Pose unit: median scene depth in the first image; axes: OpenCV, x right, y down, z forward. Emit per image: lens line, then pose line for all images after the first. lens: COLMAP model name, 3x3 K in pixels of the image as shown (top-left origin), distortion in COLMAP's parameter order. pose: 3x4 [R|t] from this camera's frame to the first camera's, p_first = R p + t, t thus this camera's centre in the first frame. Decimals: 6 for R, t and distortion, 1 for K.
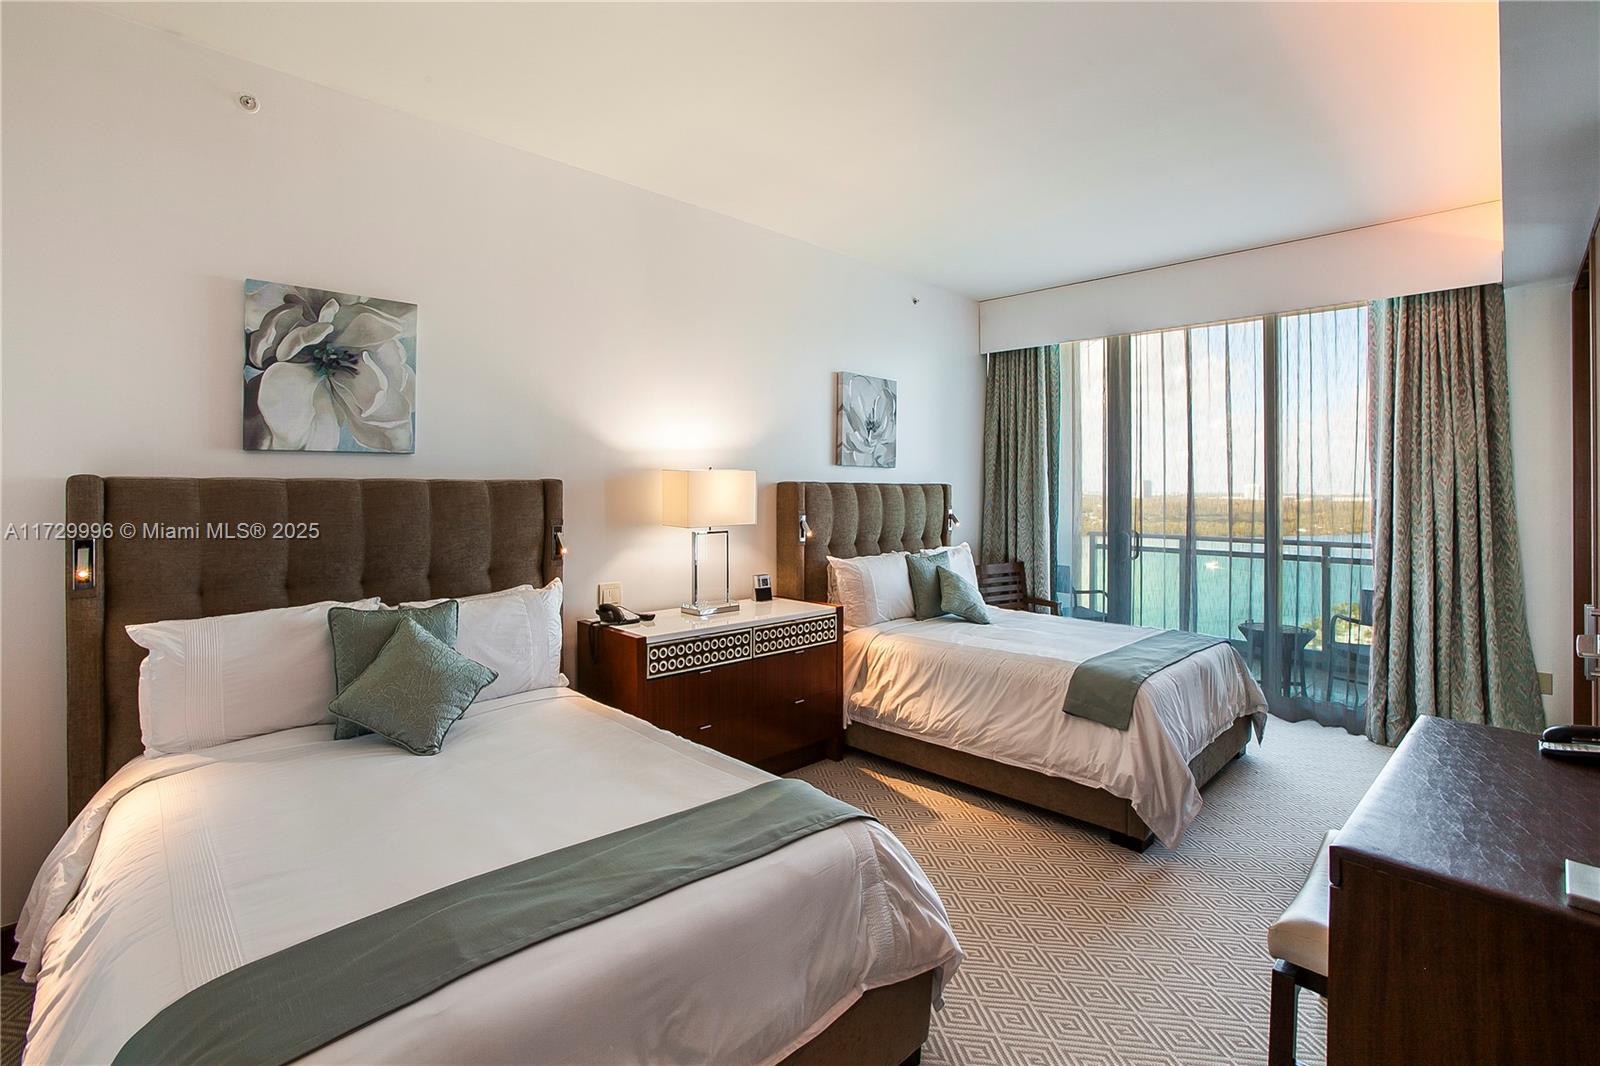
lens RADIAL K [[713.8, 0, 800.6], [0, 713.8, 490.3], [0, 0, 1]] dist [0.000820, 0.000046]
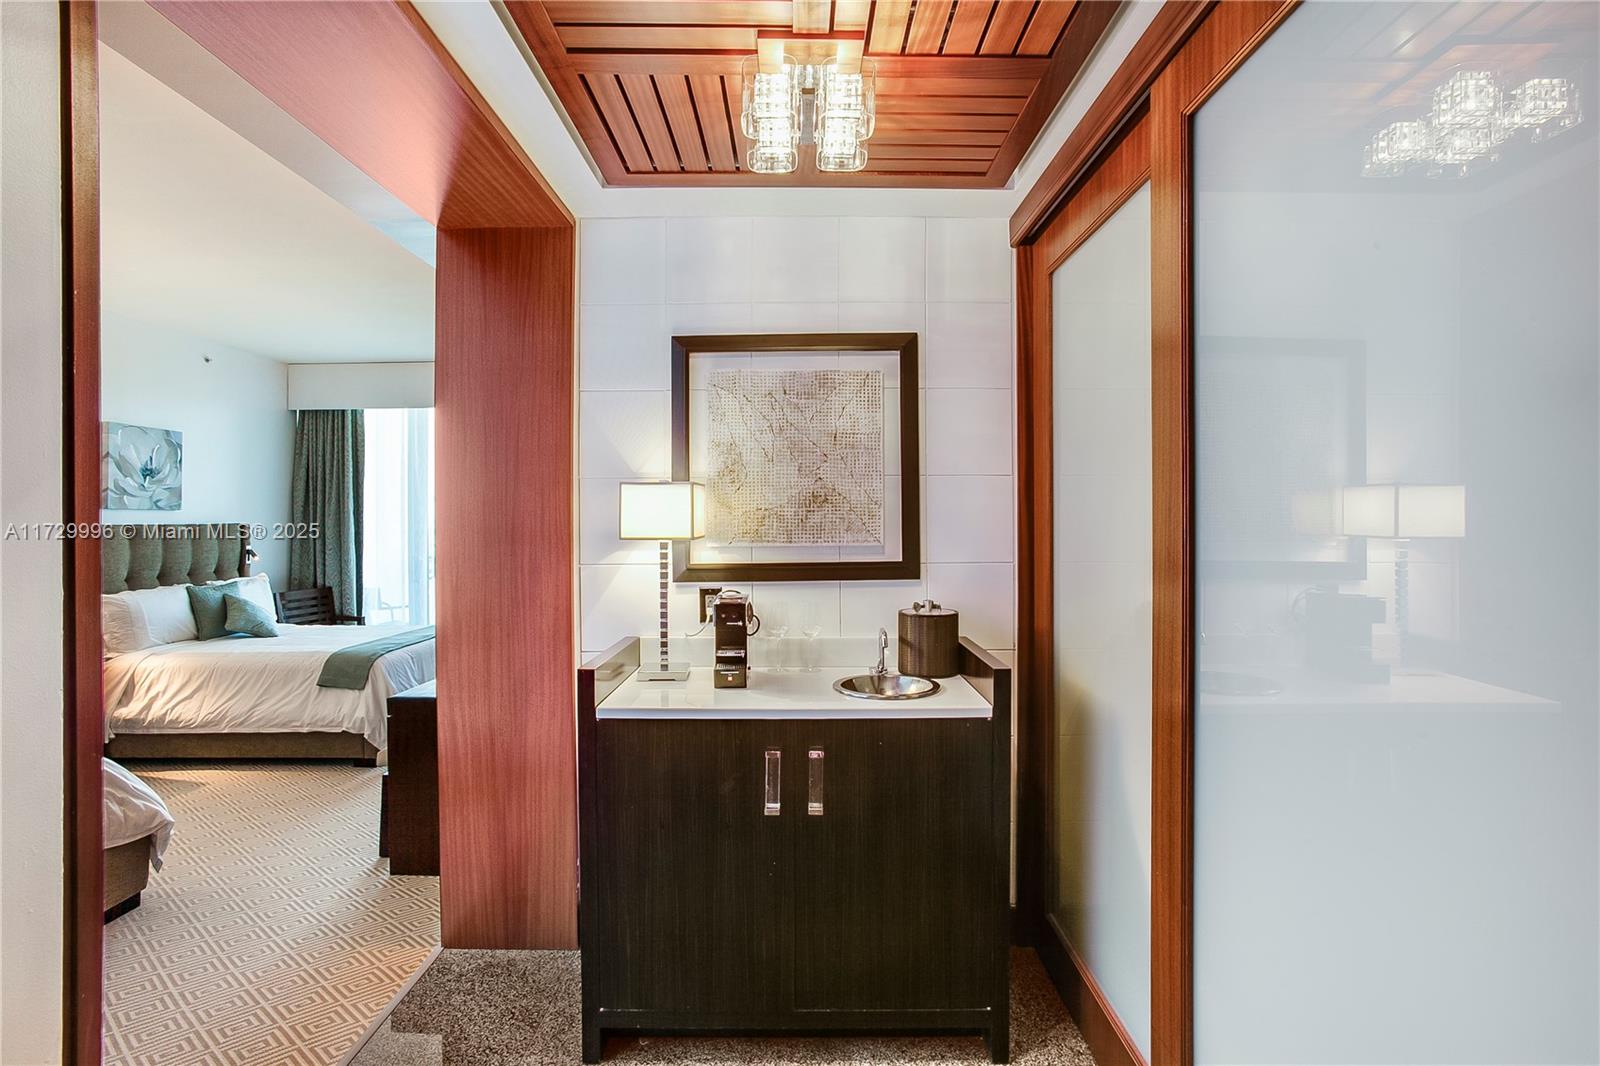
lens RADIAL K [[688.5, 0, 805.8], [0, 688.5, 520.0], [0, 0, 1]] dist [-0.040127, 0.020590]
pose [[0.691299, -0.005875, 0.722545, 0.049796], [0.005844, 0.999980, 0.002539, -0.013918], [-0.722545, 0.002468, 0.691319, -0.477030]]
